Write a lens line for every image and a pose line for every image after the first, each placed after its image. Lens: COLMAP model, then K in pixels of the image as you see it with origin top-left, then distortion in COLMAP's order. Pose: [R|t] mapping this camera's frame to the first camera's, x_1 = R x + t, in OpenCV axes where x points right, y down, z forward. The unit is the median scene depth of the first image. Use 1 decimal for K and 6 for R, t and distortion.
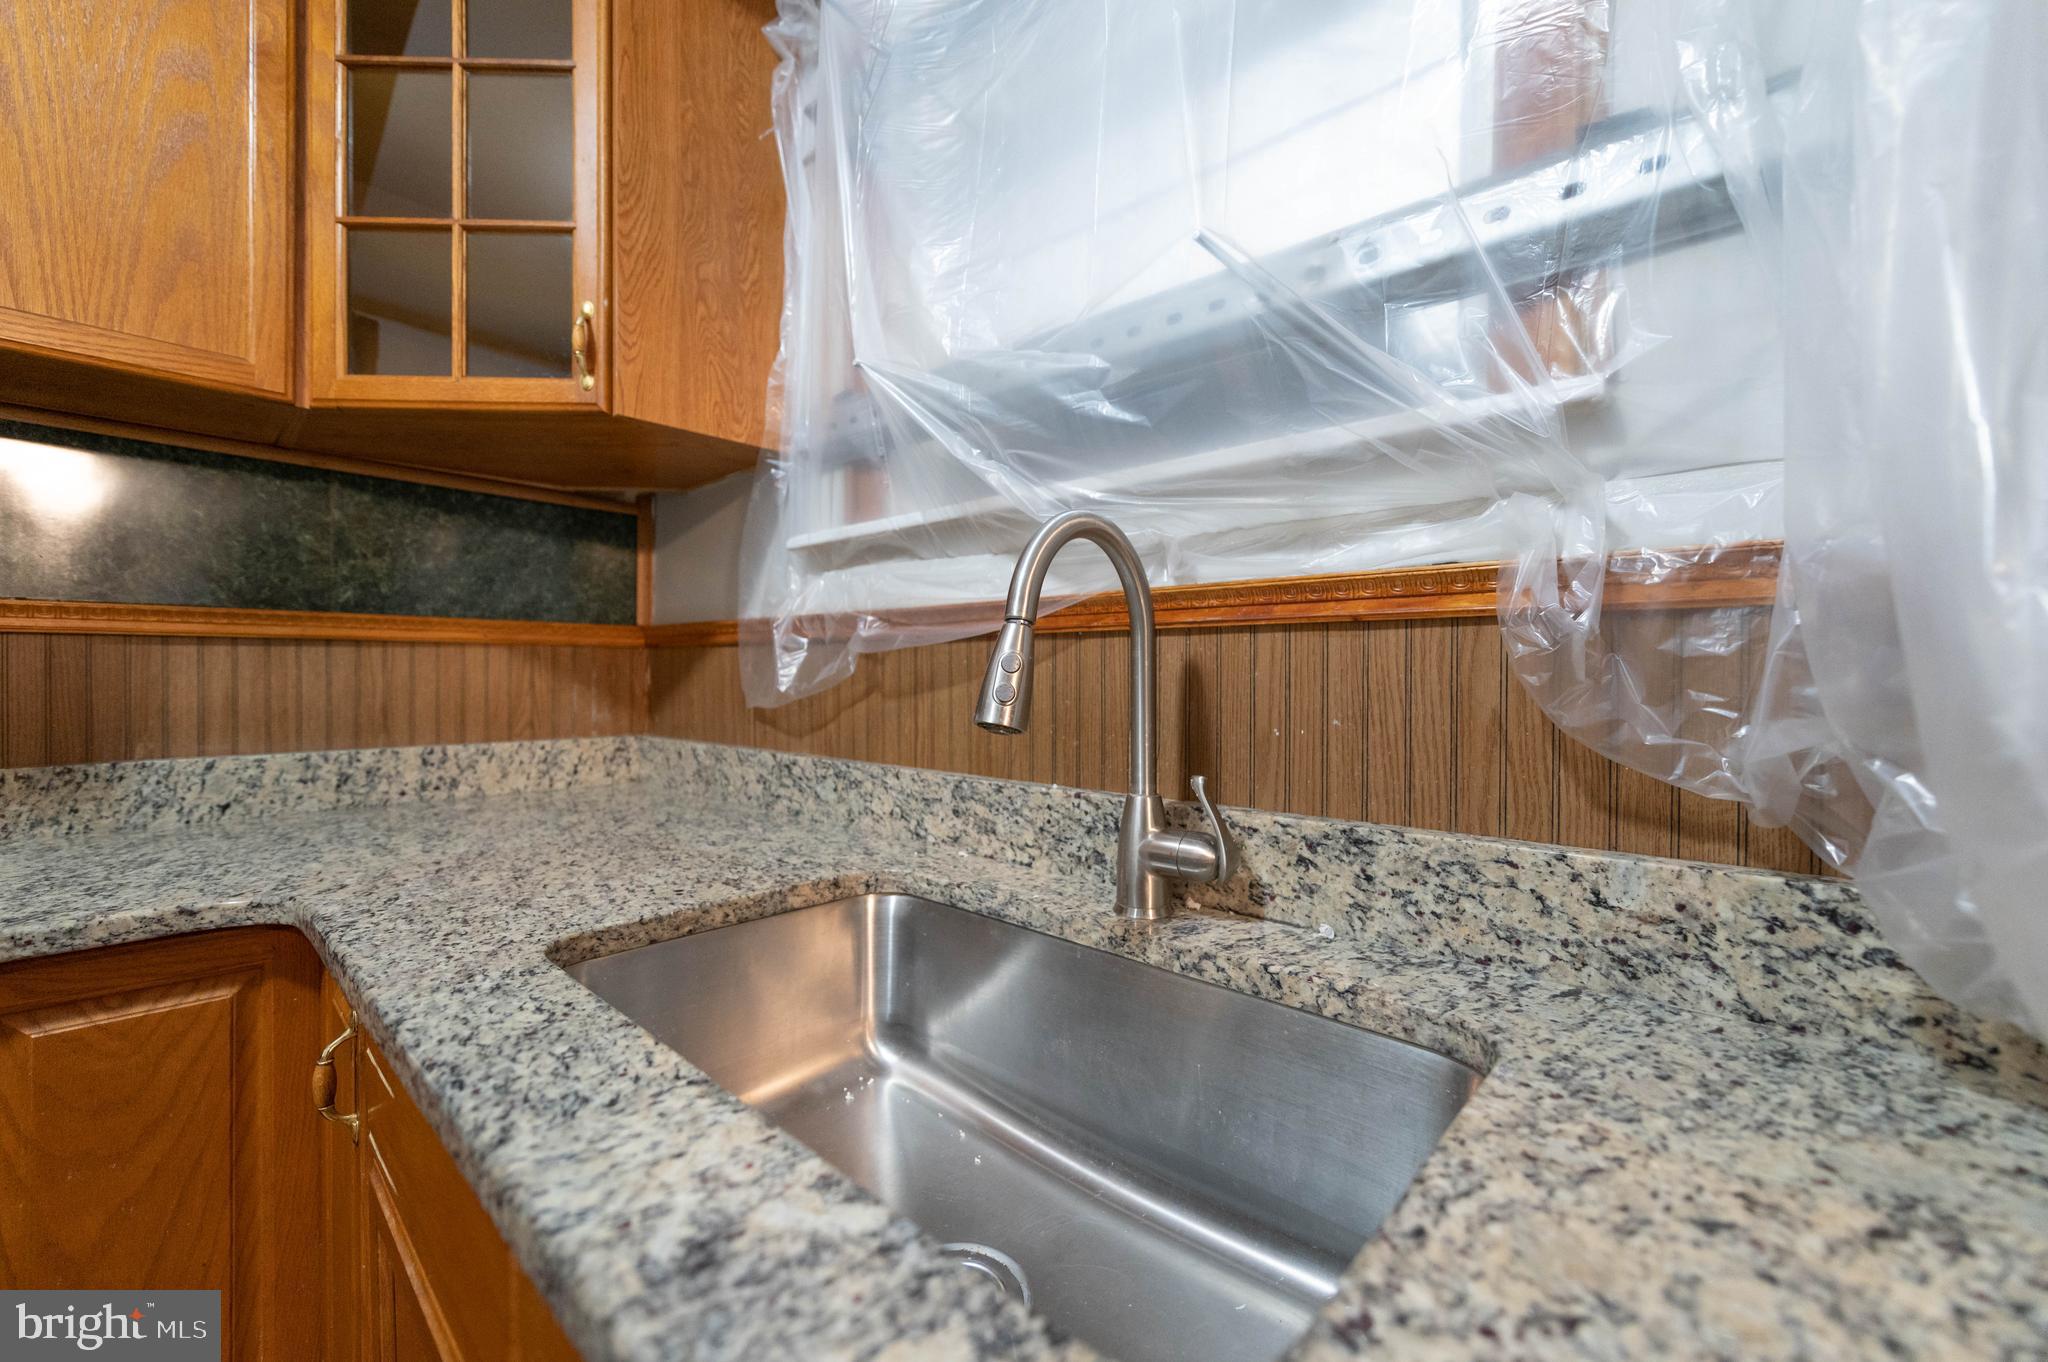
lens RADIAL K [[807.3, 0, 1035.3], [0, 807.3, 683.4], [0, 0, 1]] dist [0.001034, -0.000349]
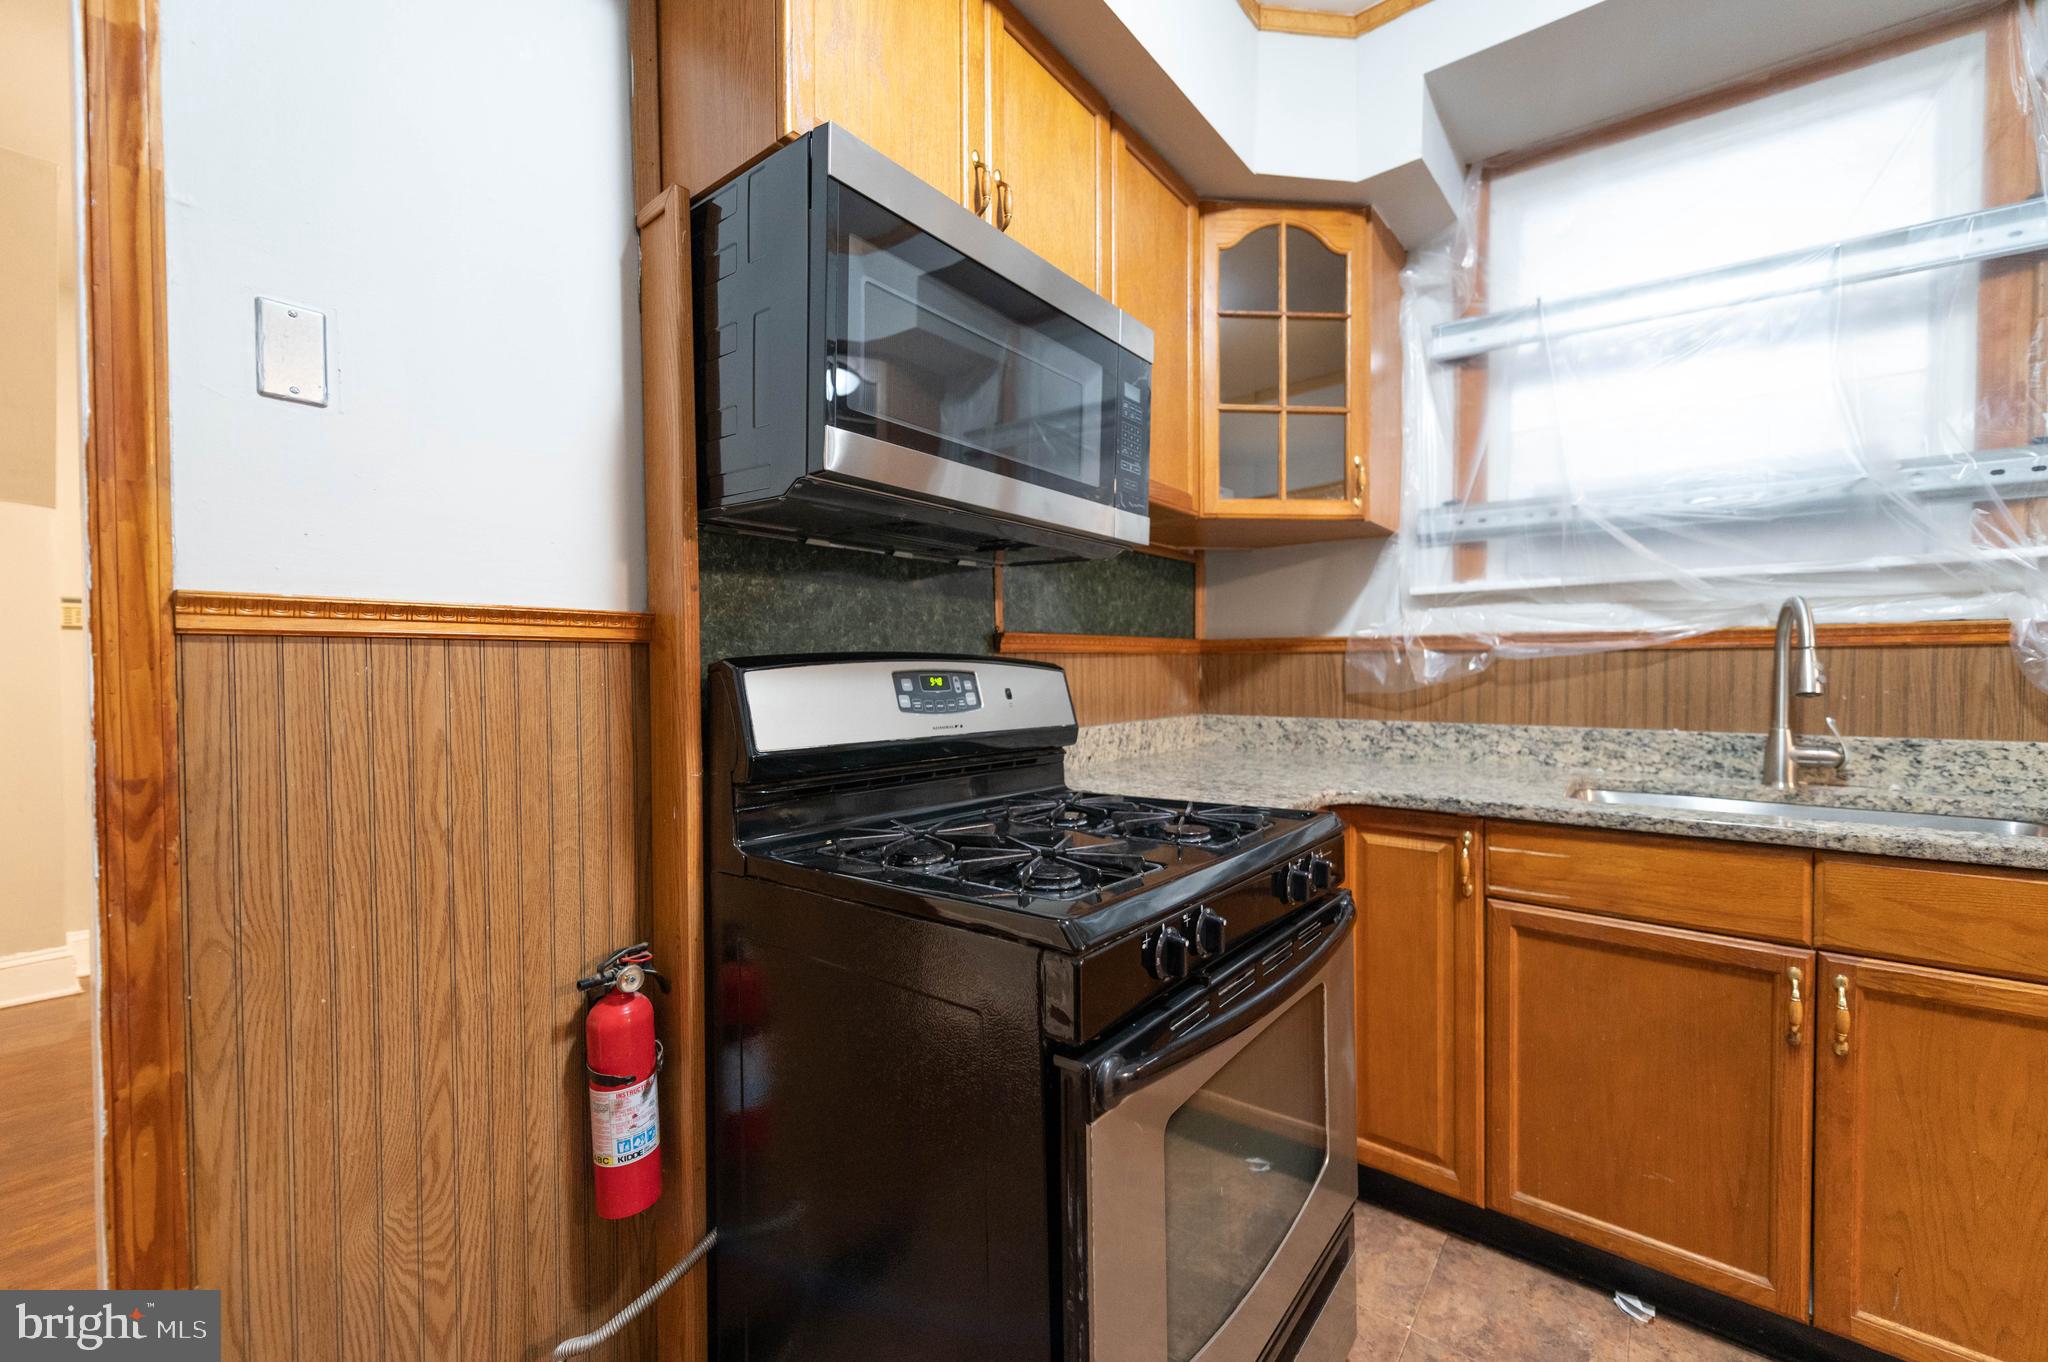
lens RADIAL K [[810.0, 0, 1027.6], [0, 810.0, 683.5], [0, 0, 1]] dist [0.015906, -0.005920]
pose [[0.997473, -0.012945, 0.069856, -1.305809], [0.012268, 0.999874, 0.010106, -0.015309], [-0.069978, -0.009224, 0.997506, -0.637187]]
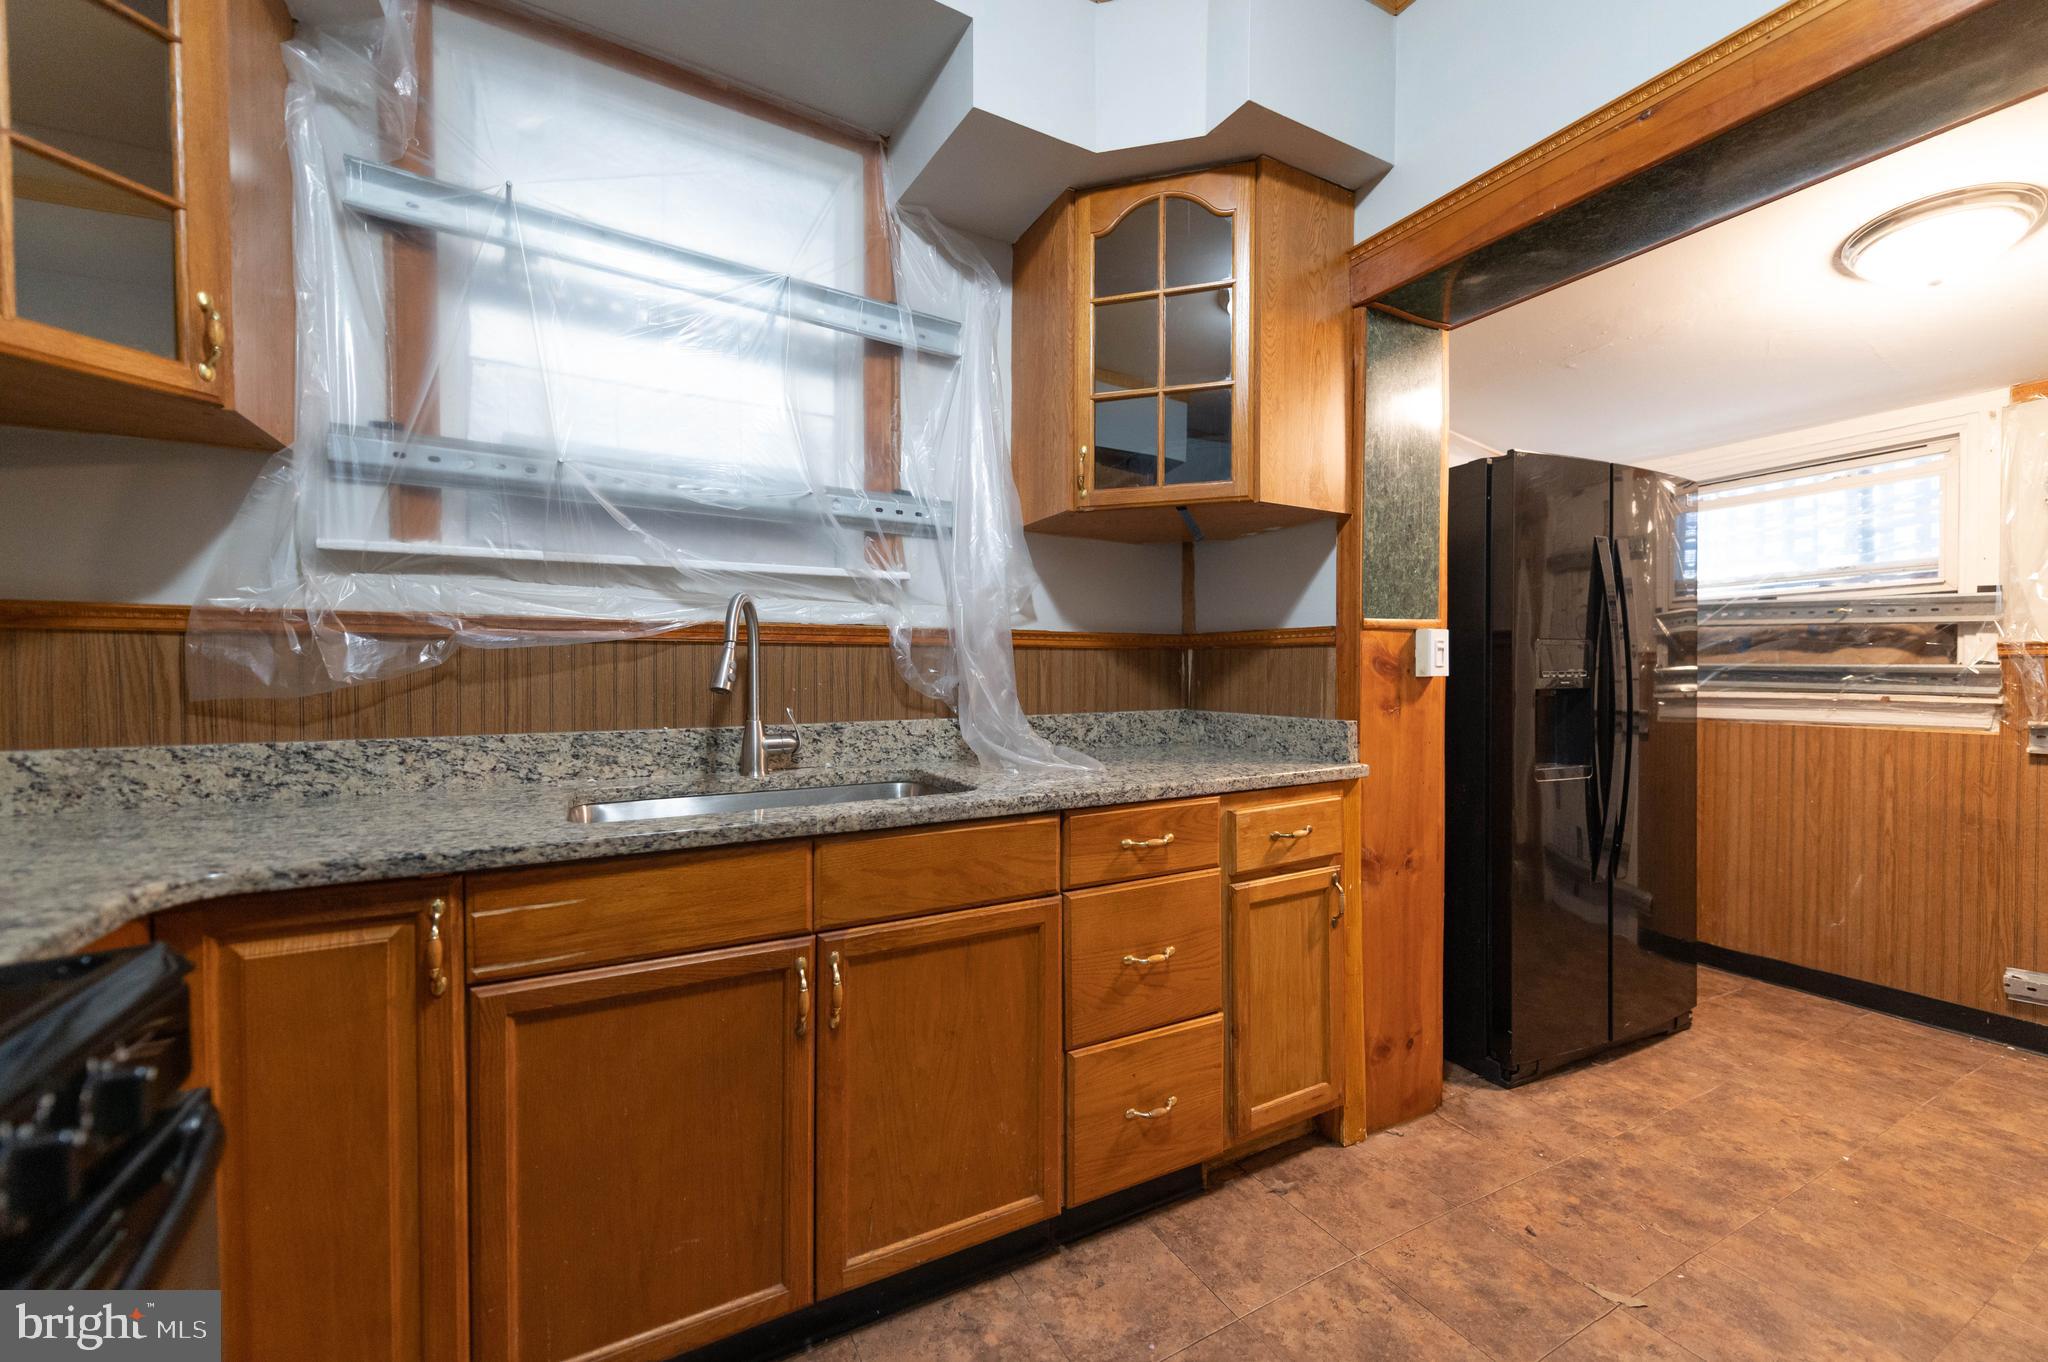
lens RADIAL K [[811.9, 0, 1050.0], [0, 811.9, 683.5], [0, 0, 1]] dist [0.017140, -0.006424]
pose [[0.312936, -0.024421, 0.949460, -1.138539], [0.011831, 0.999692, 0.021813, 0.000707], [-0.949700, 0.004407, 0.313129, -0.289754]]
